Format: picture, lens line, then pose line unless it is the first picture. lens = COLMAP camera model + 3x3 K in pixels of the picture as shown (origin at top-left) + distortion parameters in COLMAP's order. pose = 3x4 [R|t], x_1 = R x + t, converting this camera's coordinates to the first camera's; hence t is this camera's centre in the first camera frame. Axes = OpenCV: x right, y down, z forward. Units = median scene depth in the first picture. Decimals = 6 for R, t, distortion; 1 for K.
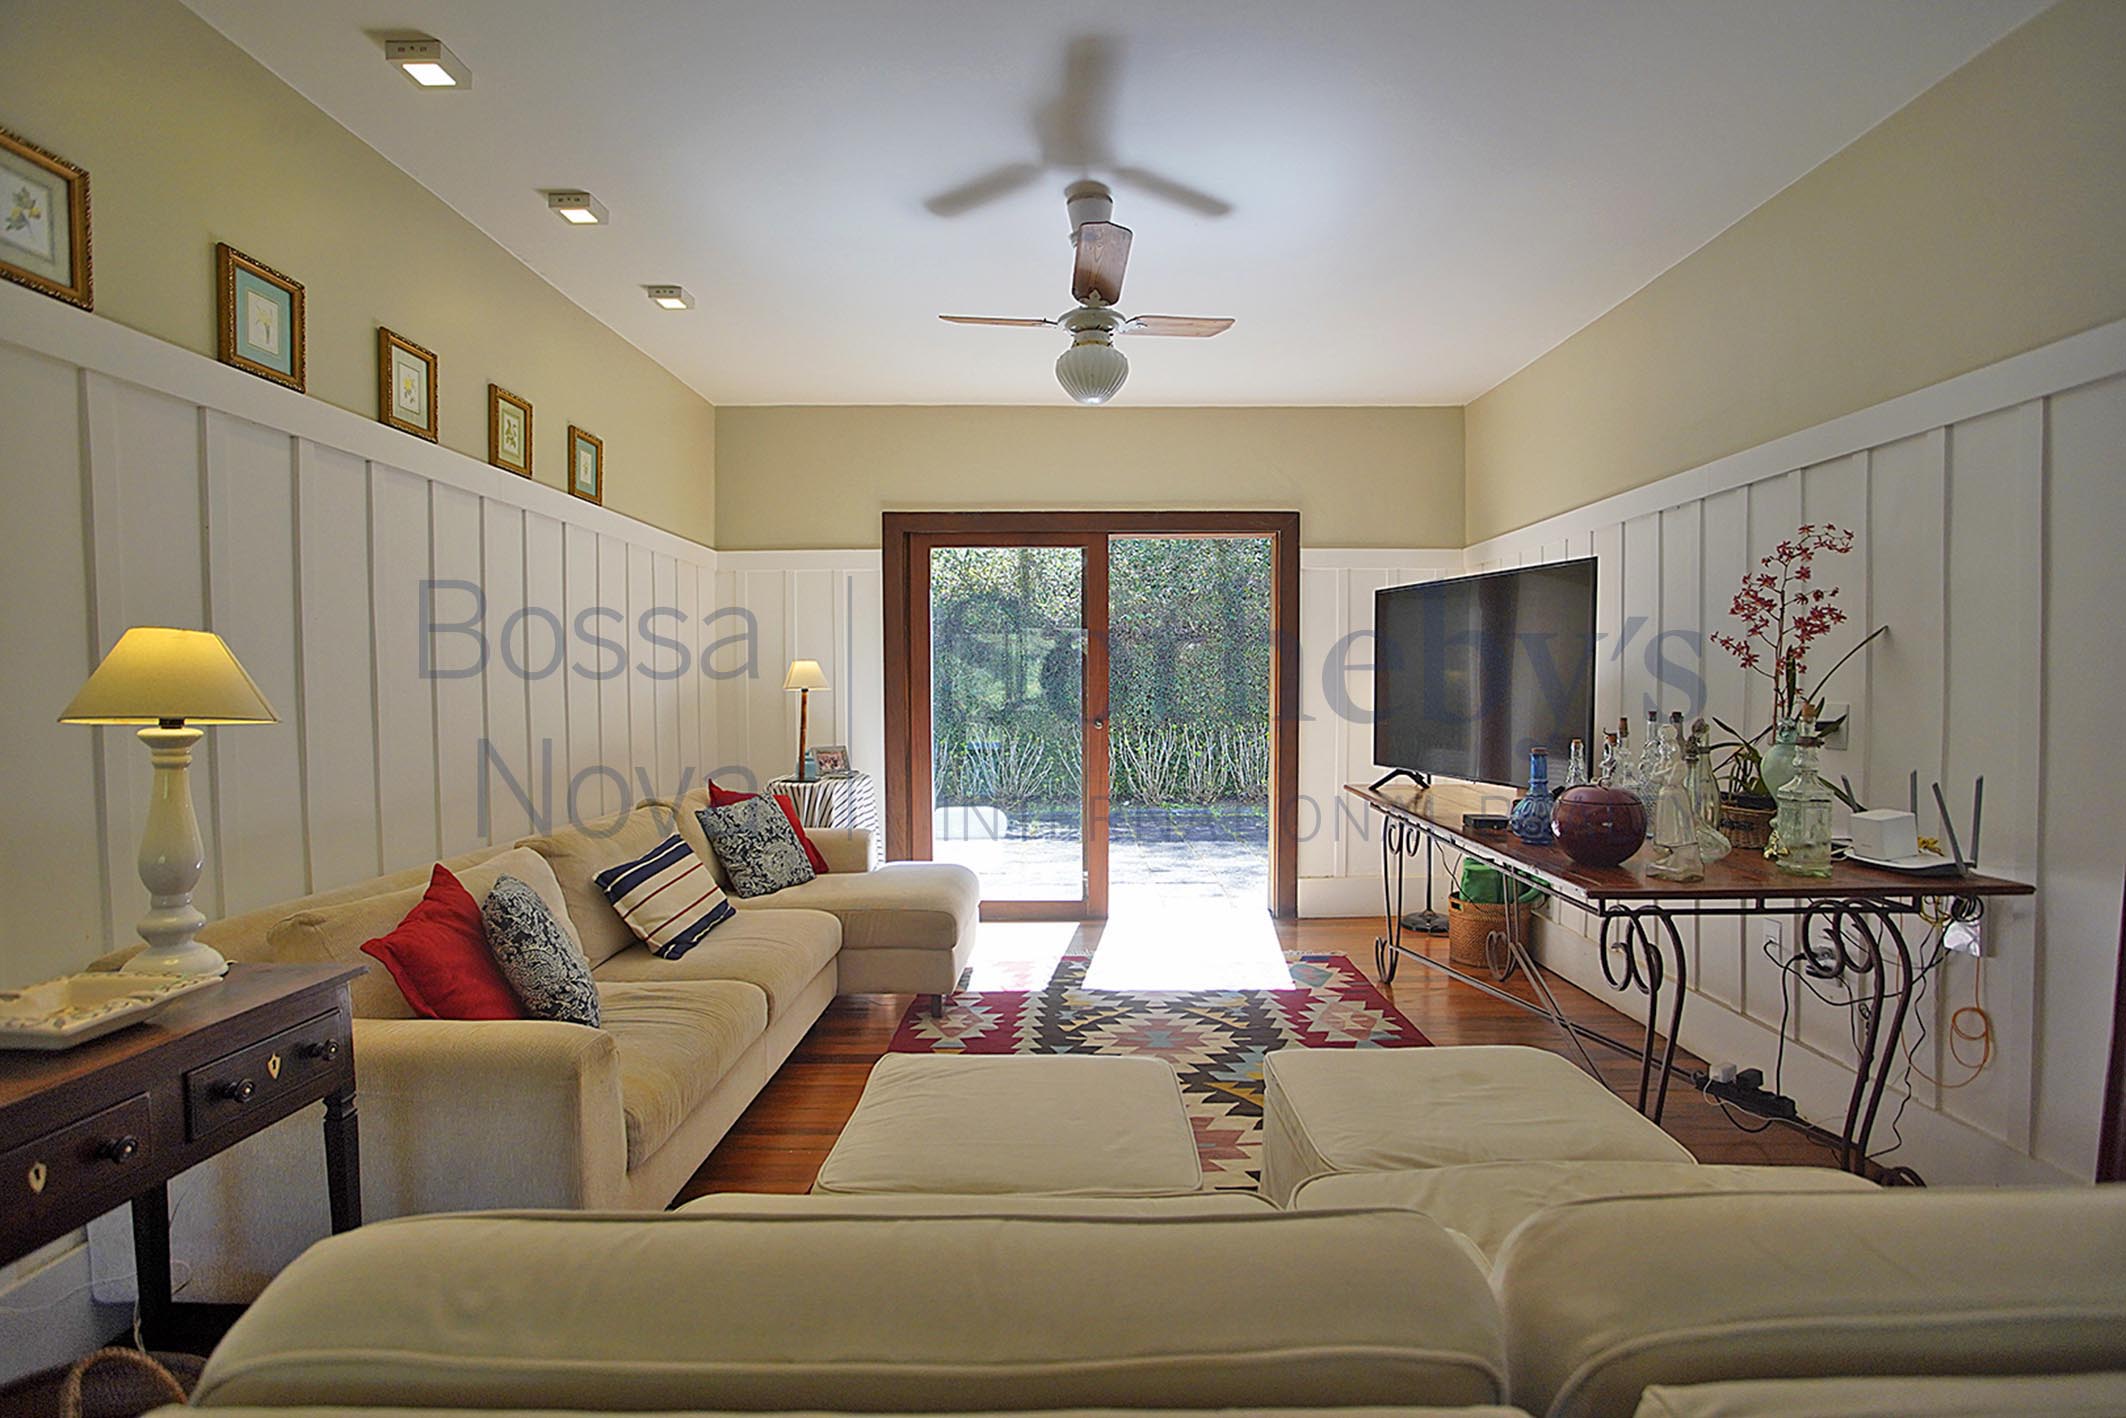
lens RADIAL K [[1052.5, 0, 1058.8], [0, 1052.5, 718.7], [0, 0, 1]] dist [-0.075434, 0.040336]
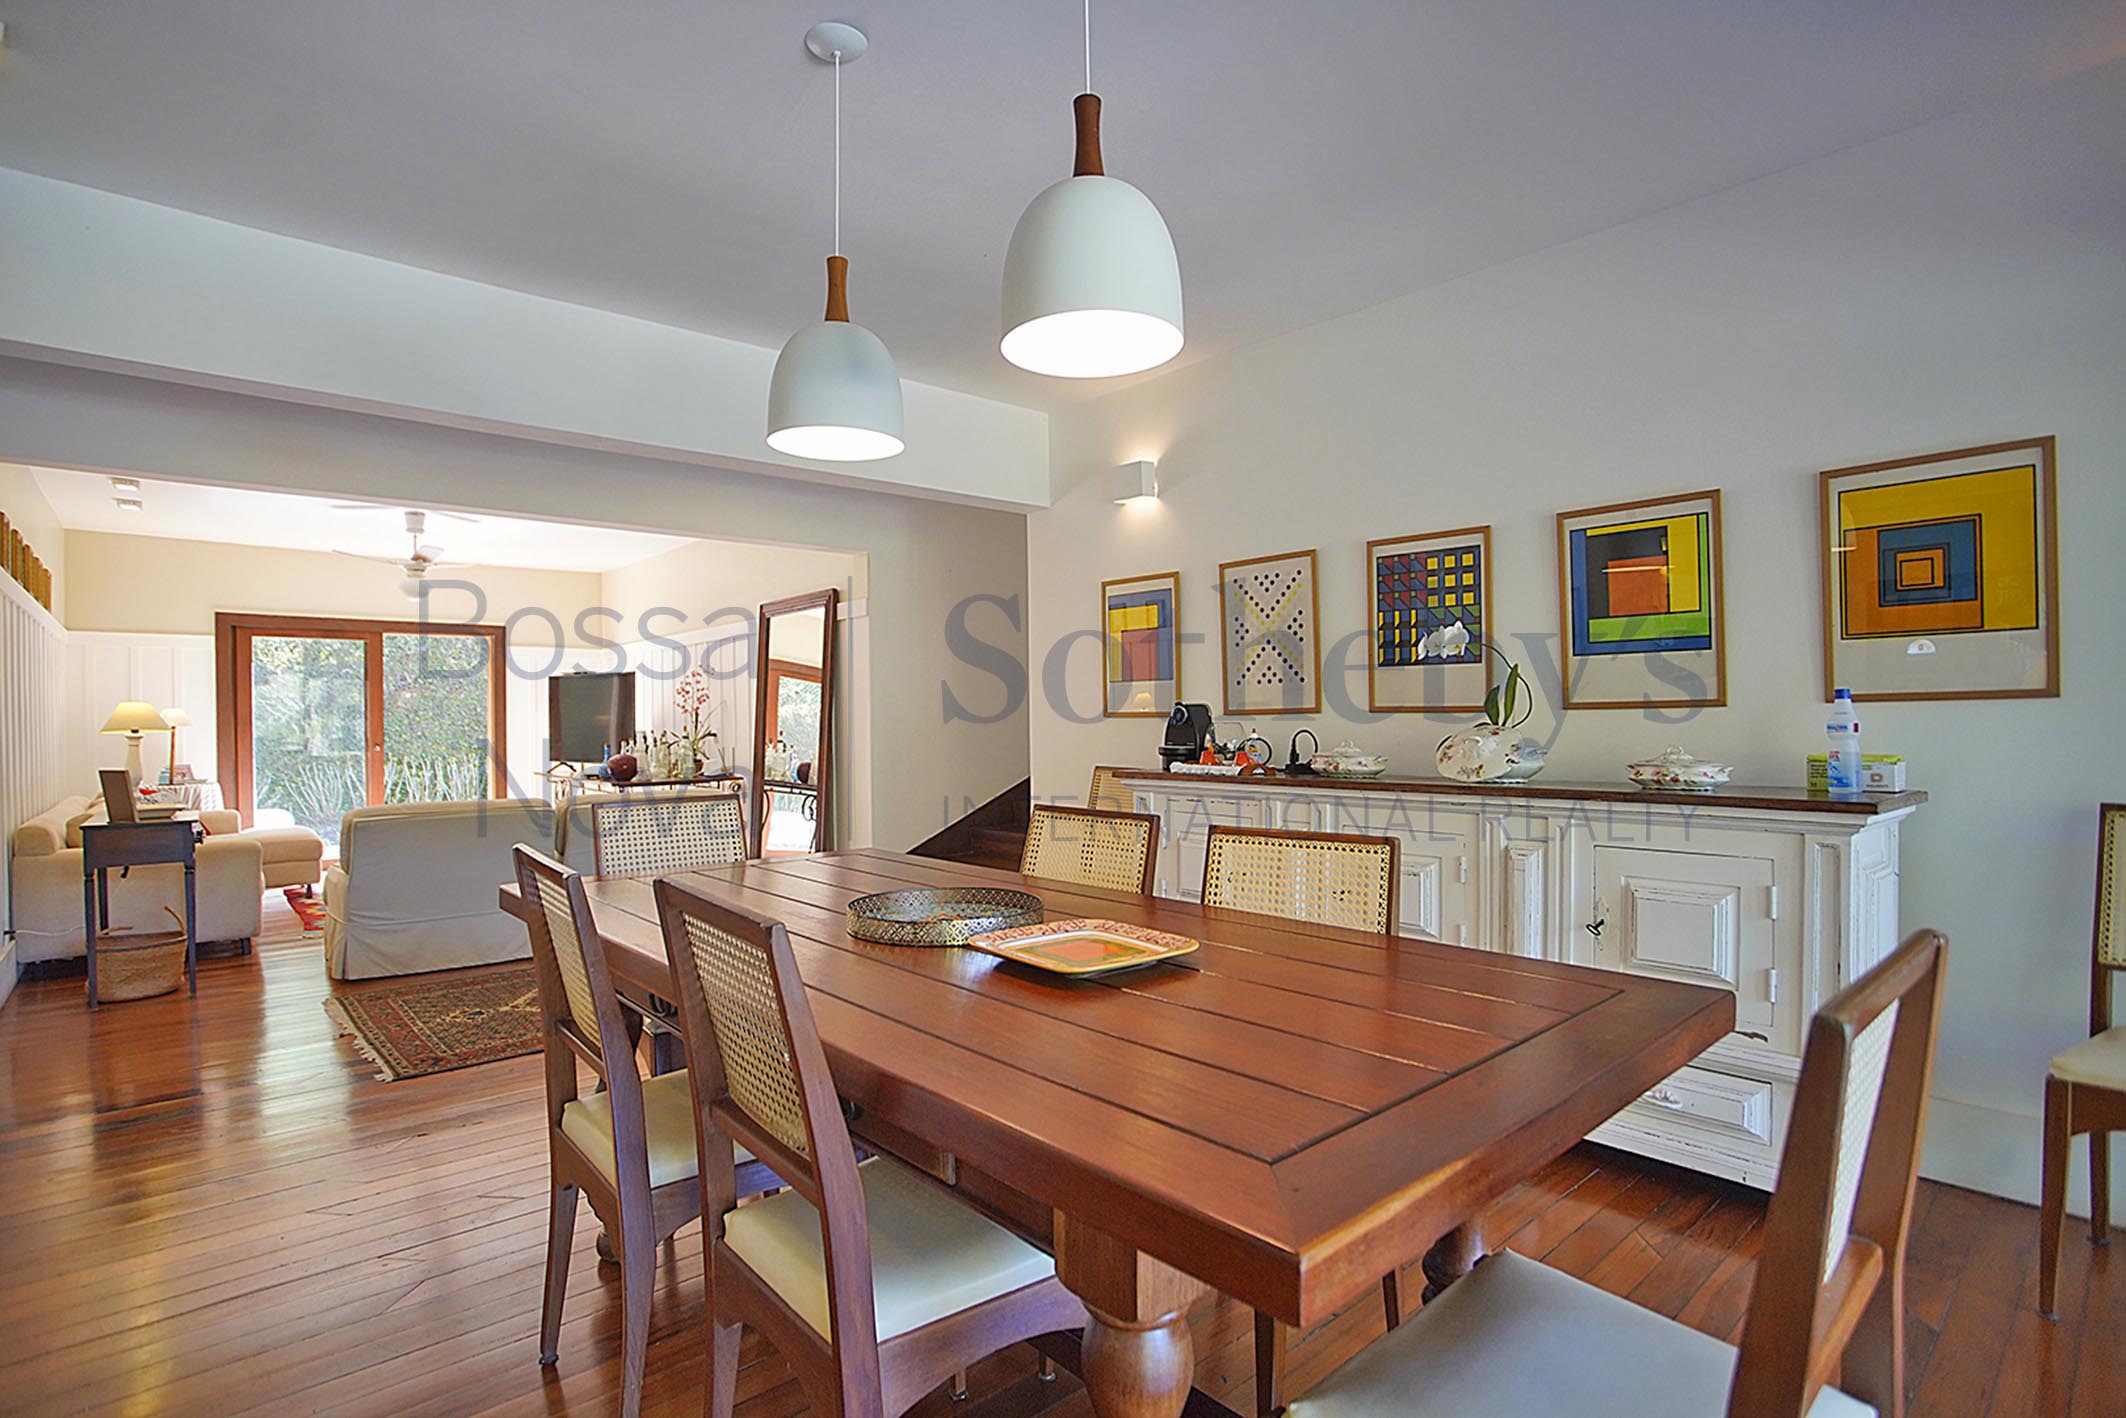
lens RADIAL K [[1052.5, 0, 1058.8], [0, 1052.5, 718.7], [0, 0, 1]] dist [-0.075434, 0.040336]
pose [[0.747361, -0.002233, 0.664415, -0.253977], [0.029801, 0.999101, -0.030165, 0.044526], [-0.663750, 0.042344, 0.746755, -1.005459]]
